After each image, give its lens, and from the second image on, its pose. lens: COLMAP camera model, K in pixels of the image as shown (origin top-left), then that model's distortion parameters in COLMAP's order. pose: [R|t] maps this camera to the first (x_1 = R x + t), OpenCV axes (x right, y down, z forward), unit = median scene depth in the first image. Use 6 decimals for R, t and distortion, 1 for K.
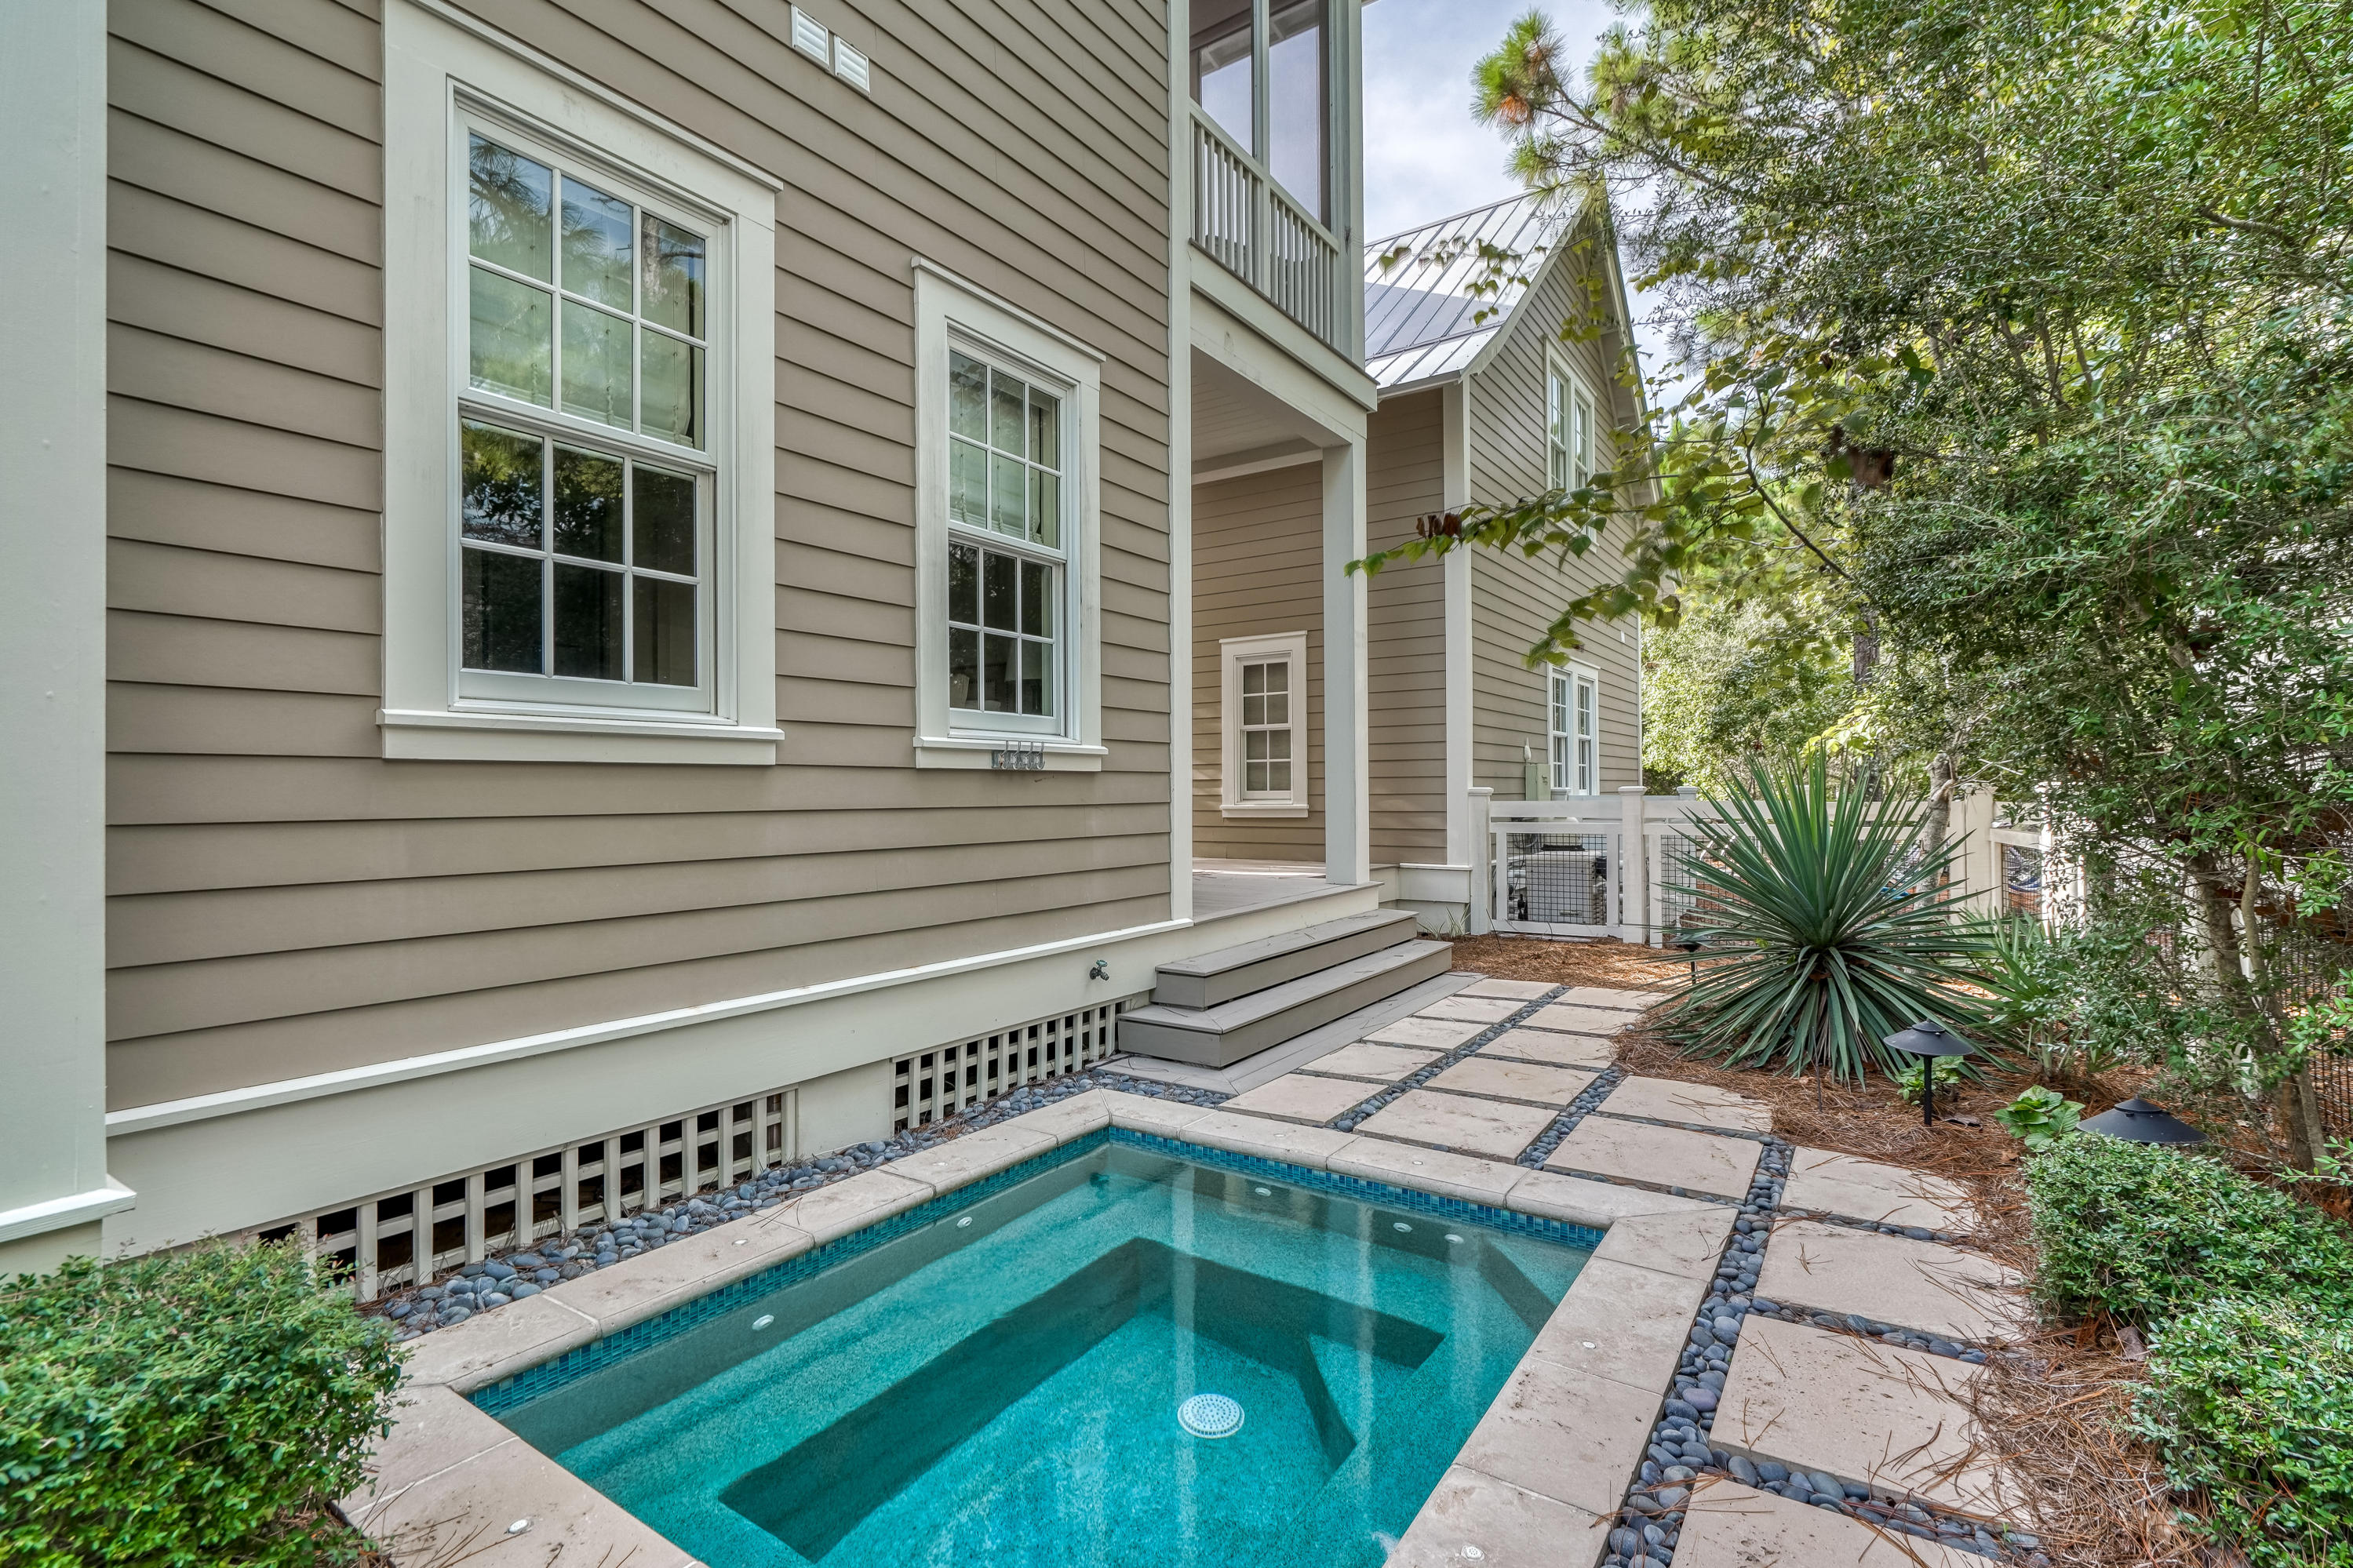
lens RADIAL K [[1074.8, 0, 1176.5], [0, 1074.8, 784.0], [0, 0, 1]] dist [0.000771, 0.000063]
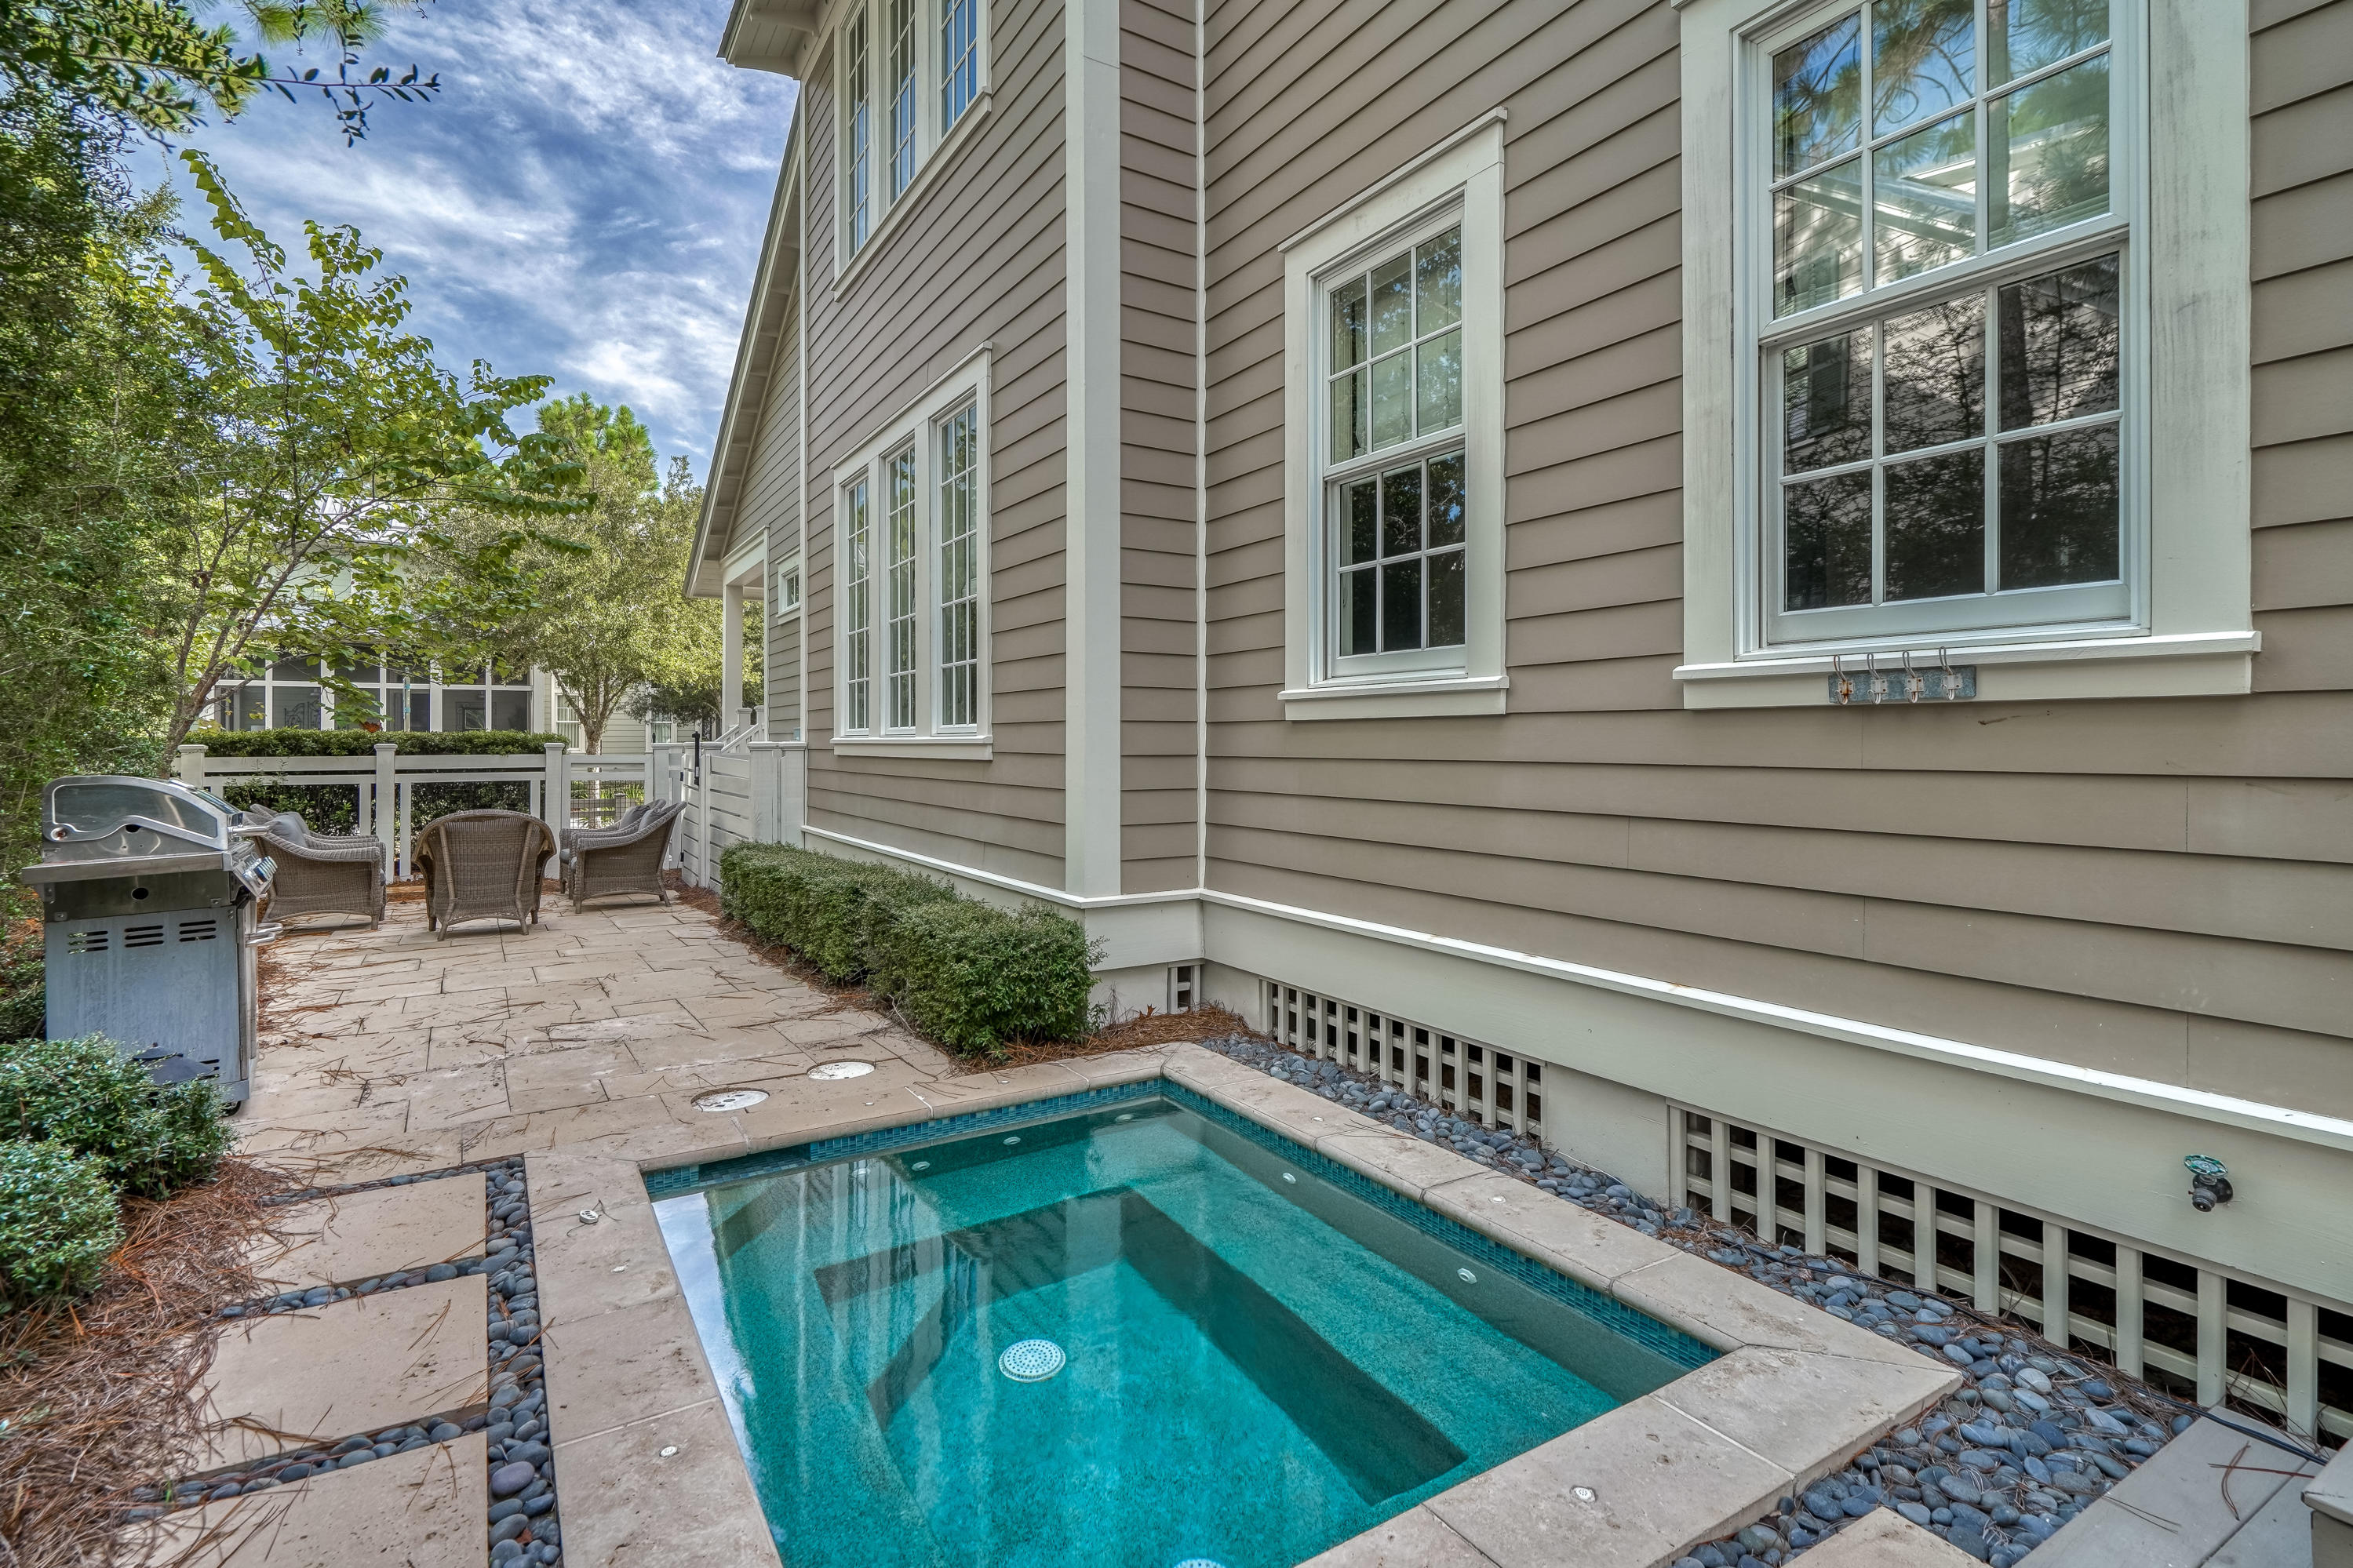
lens RADIAL K [[1113.0, 0, 1167.4], [0, 1113.0, 730.9], [0, 0, 1]] dist [-0.000076, -0.000059]
pose [[-0.412605, 0.002624, -0.910906, 0.598643], [0.014042, 0.999895, -0.003480, -0.003033], [0.910802, -0.014226, -0.412598, 1.028880]]
